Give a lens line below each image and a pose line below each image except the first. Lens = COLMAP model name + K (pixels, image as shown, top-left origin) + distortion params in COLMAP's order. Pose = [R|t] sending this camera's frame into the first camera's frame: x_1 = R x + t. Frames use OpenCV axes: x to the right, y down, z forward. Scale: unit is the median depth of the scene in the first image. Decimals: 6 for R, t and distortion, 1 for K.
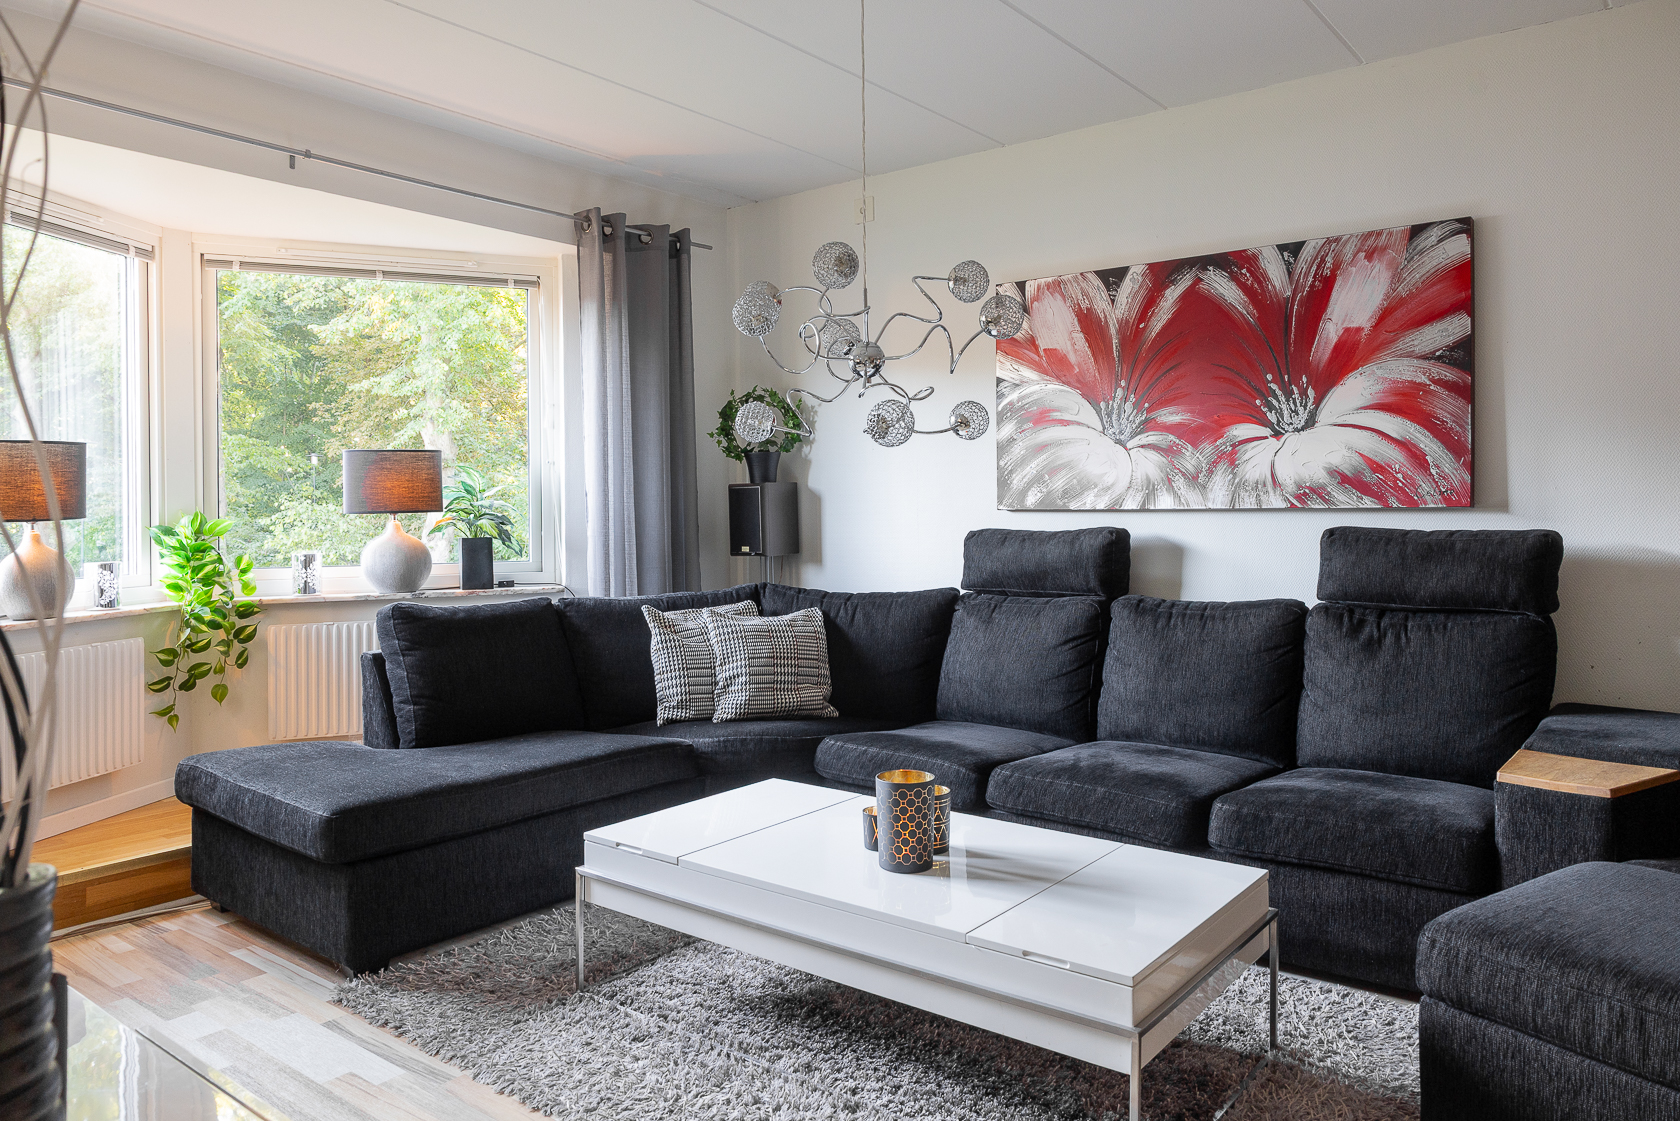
lens RADIAL K [[1174.6, 0, 840.6], [0, 1174.6, 510.8], [0, 0, 1]] dist [-0.001263, 0.001730]
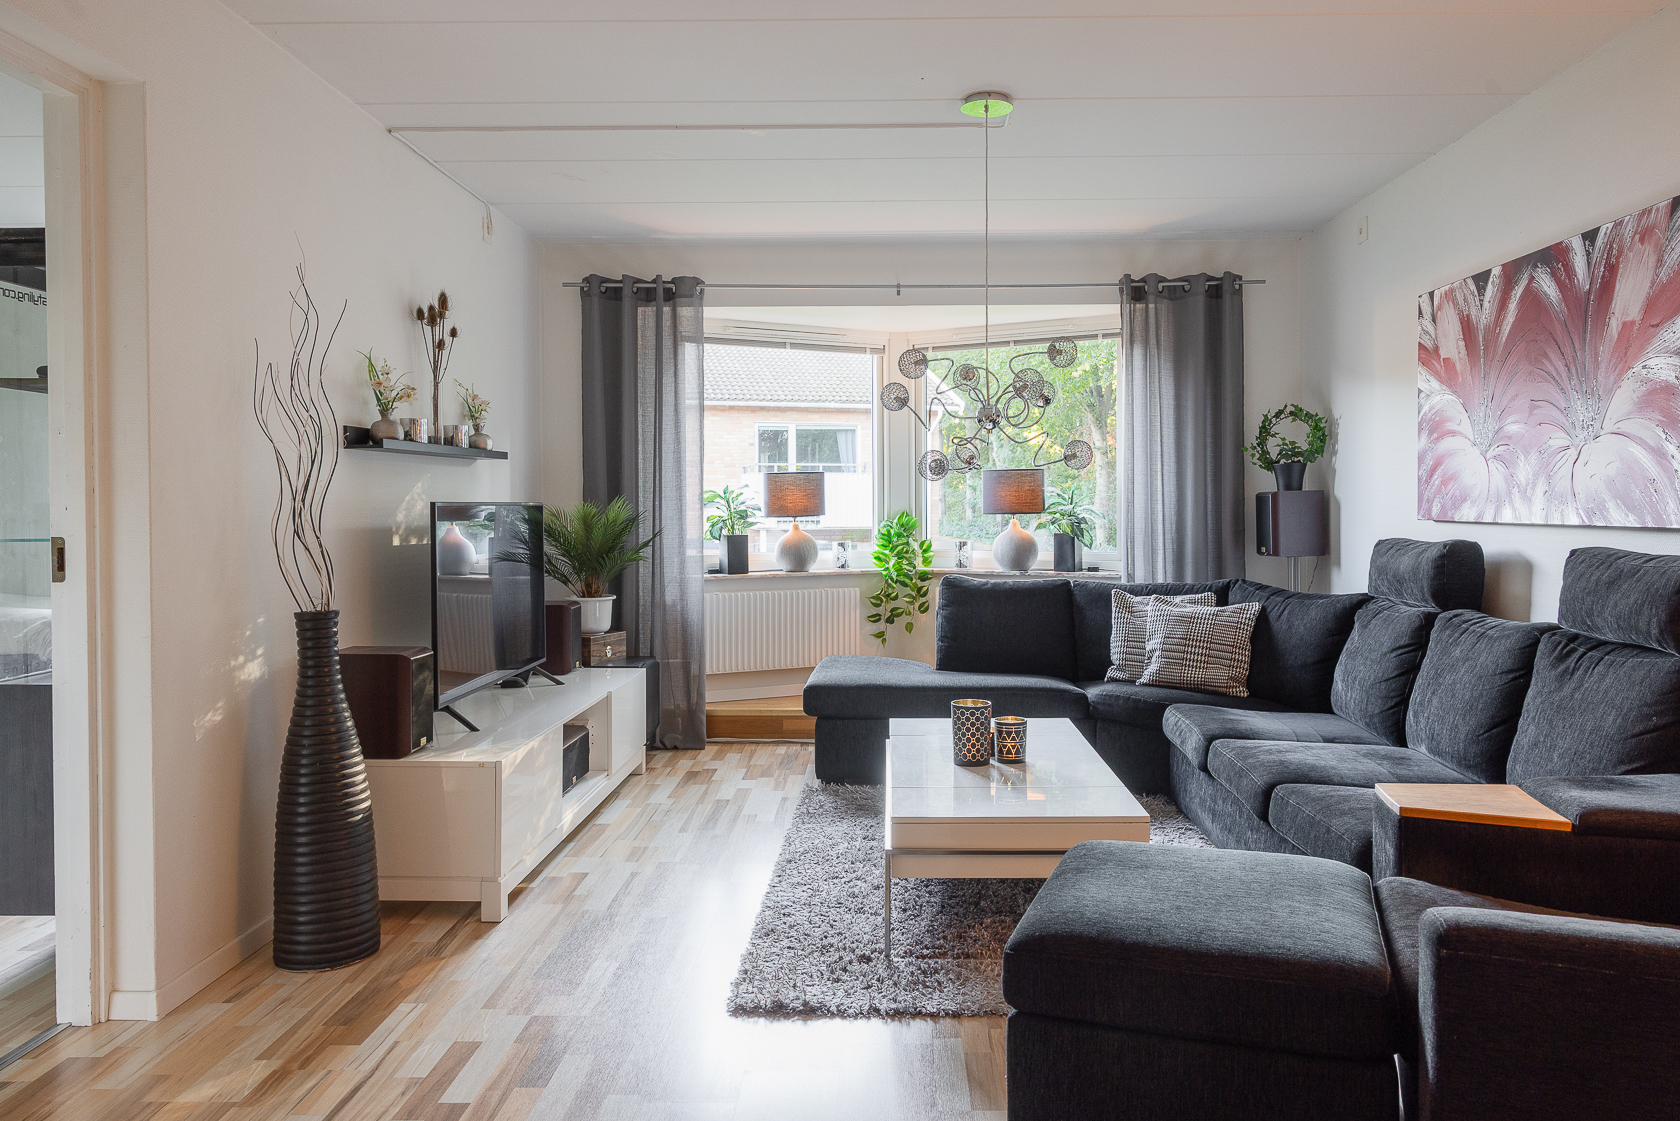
lens RADIAL K [[1168.0, 0, 840.0], [0, 1168.0, 560.5], [0, 0, 1]] dist [-0.002932, -0.000954]
pose [[0.593027, 0.046091, -0.803862, 0.799507], [-0.004441, 0.998532, 0.053977, -0.022020], [0.805170, -0.028439, 0.592362, 0.003158]]
